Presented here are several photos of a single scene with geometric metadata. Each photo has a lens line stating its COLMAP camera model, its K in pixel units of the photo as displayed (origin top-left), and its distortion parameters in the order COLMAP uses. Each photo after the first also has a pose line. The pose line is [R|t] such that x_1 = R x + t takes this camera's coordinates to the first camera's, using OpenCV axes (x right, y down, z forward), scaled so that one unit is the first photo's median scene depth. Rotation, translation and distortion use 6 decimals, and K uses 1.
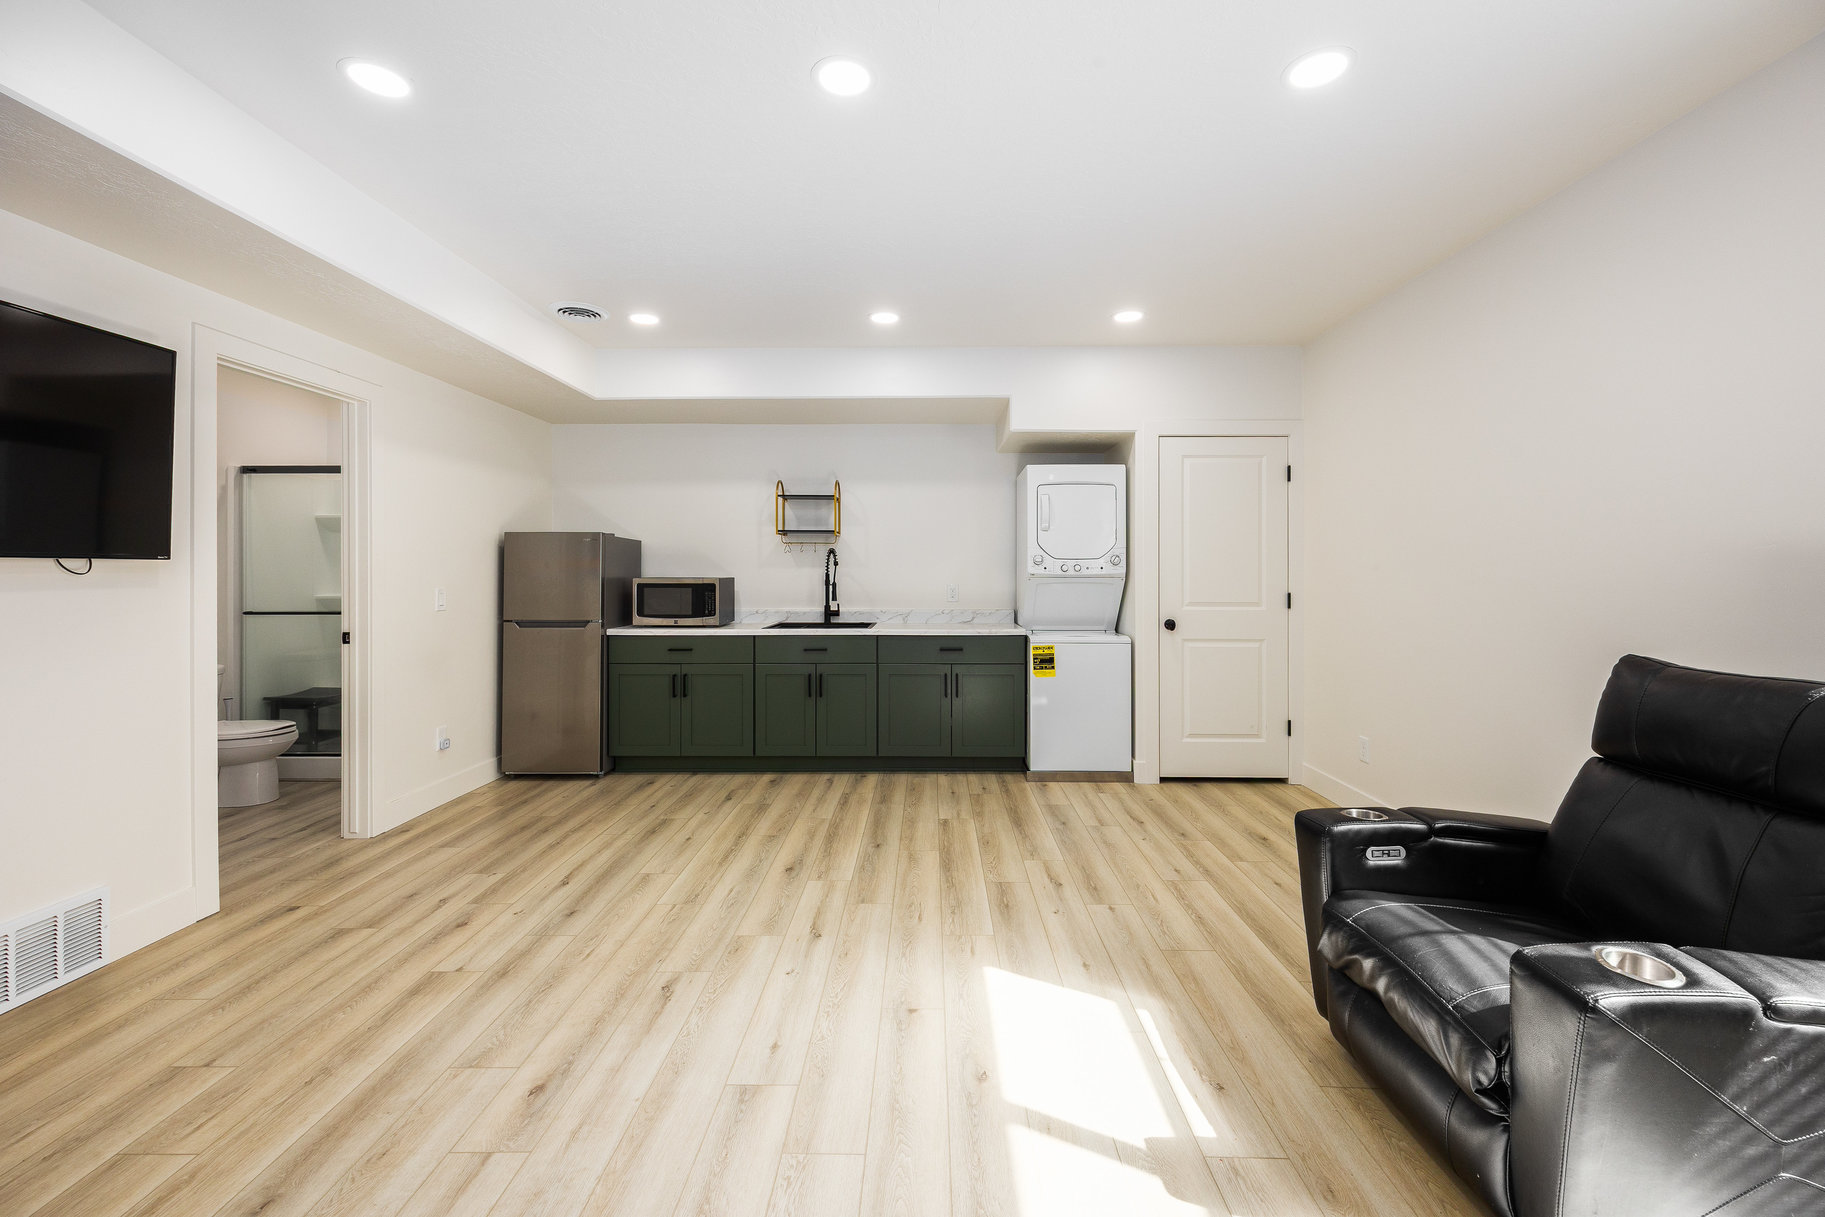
lens RADIAL K [[754.2, 0, 911.4], [0, 754.2, 572.0], [0, 0, 1]] dist [0.010989, -0.000099]
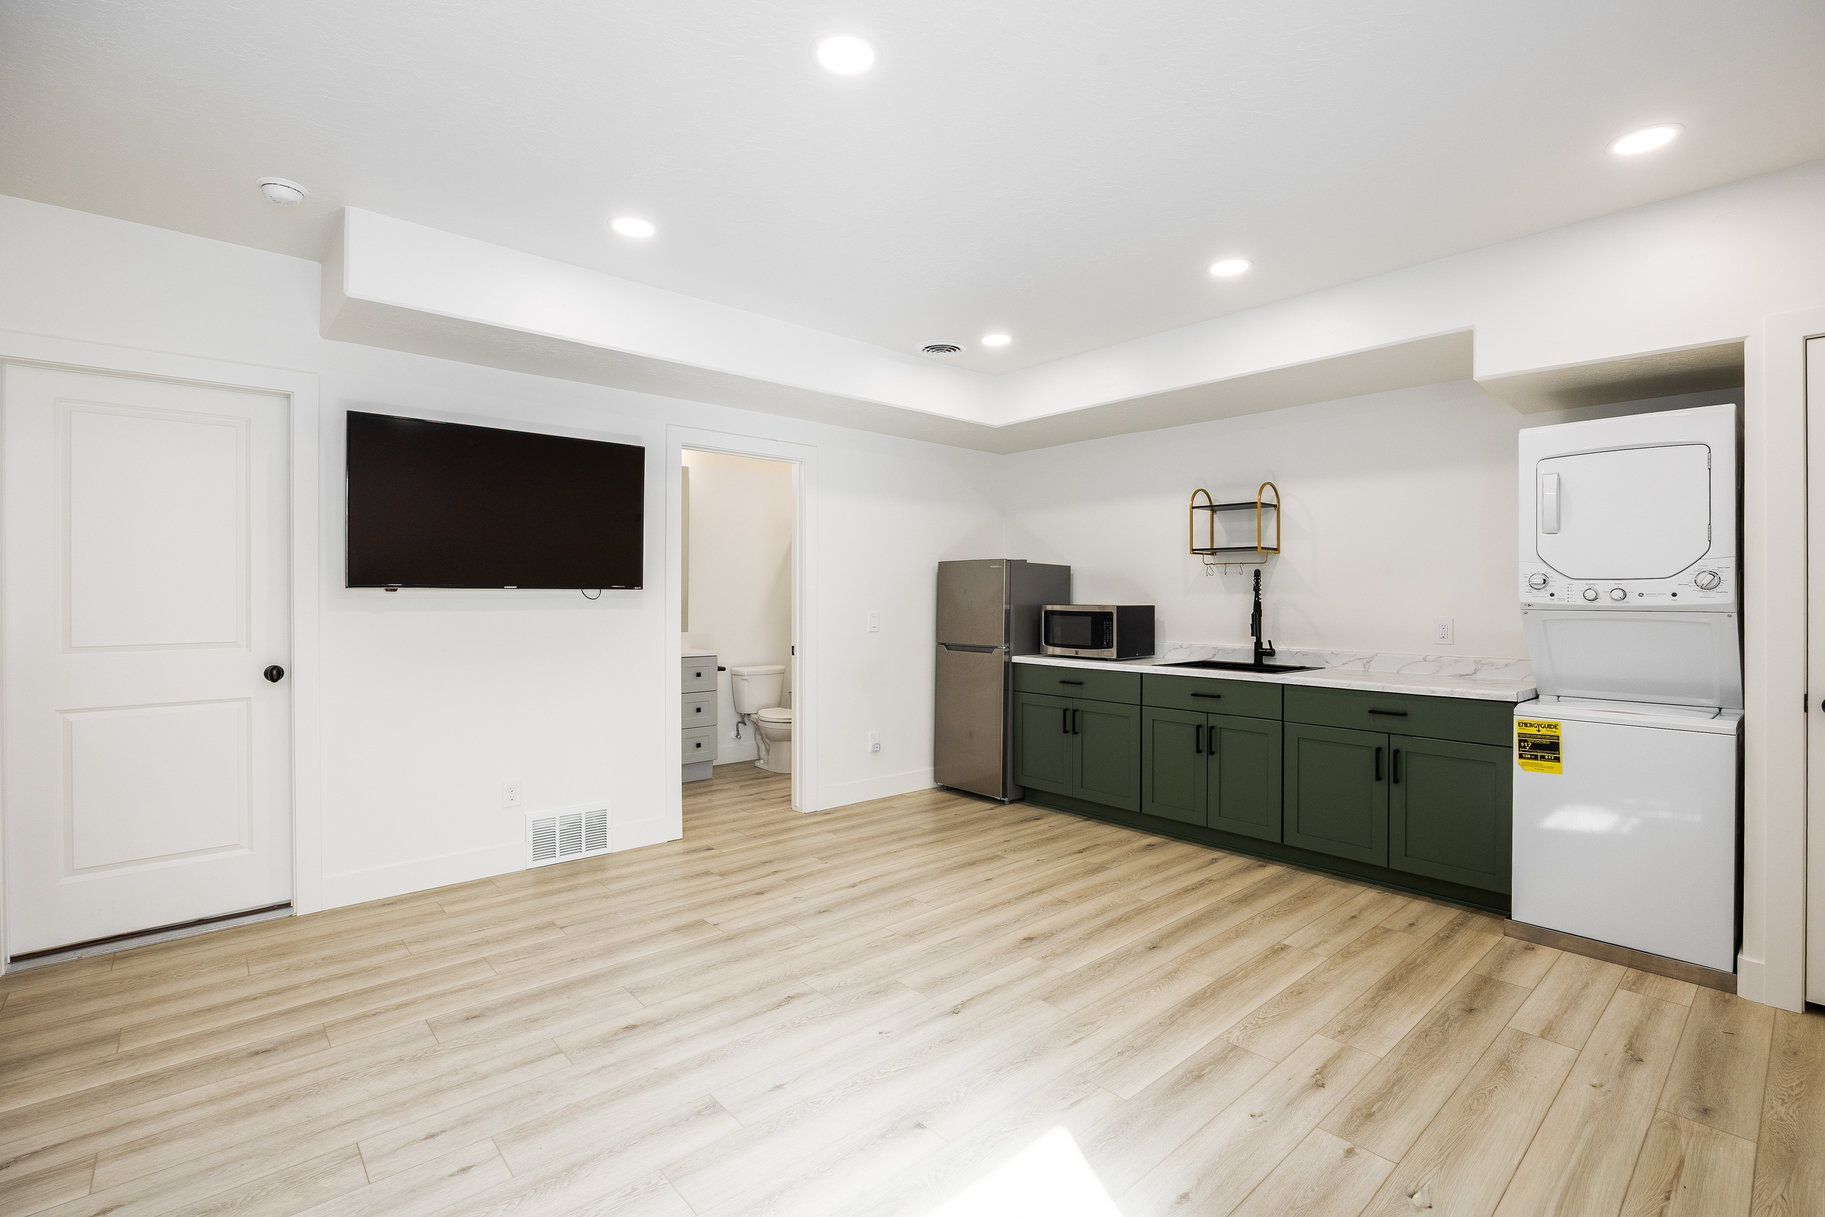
lens RADIAL K [[817.4, 0, 917.6], [0, 817.4, 596.2], [0, 0, 1]] dist [-0.013508, 0.000221]
pose [[0.682233, 0.001073, -0.731134, 0.312235], [-0.002515, 0.999996, -0.000878, -0.002072], [0.731131, 0.002438, 0.682233, 0.183290]]
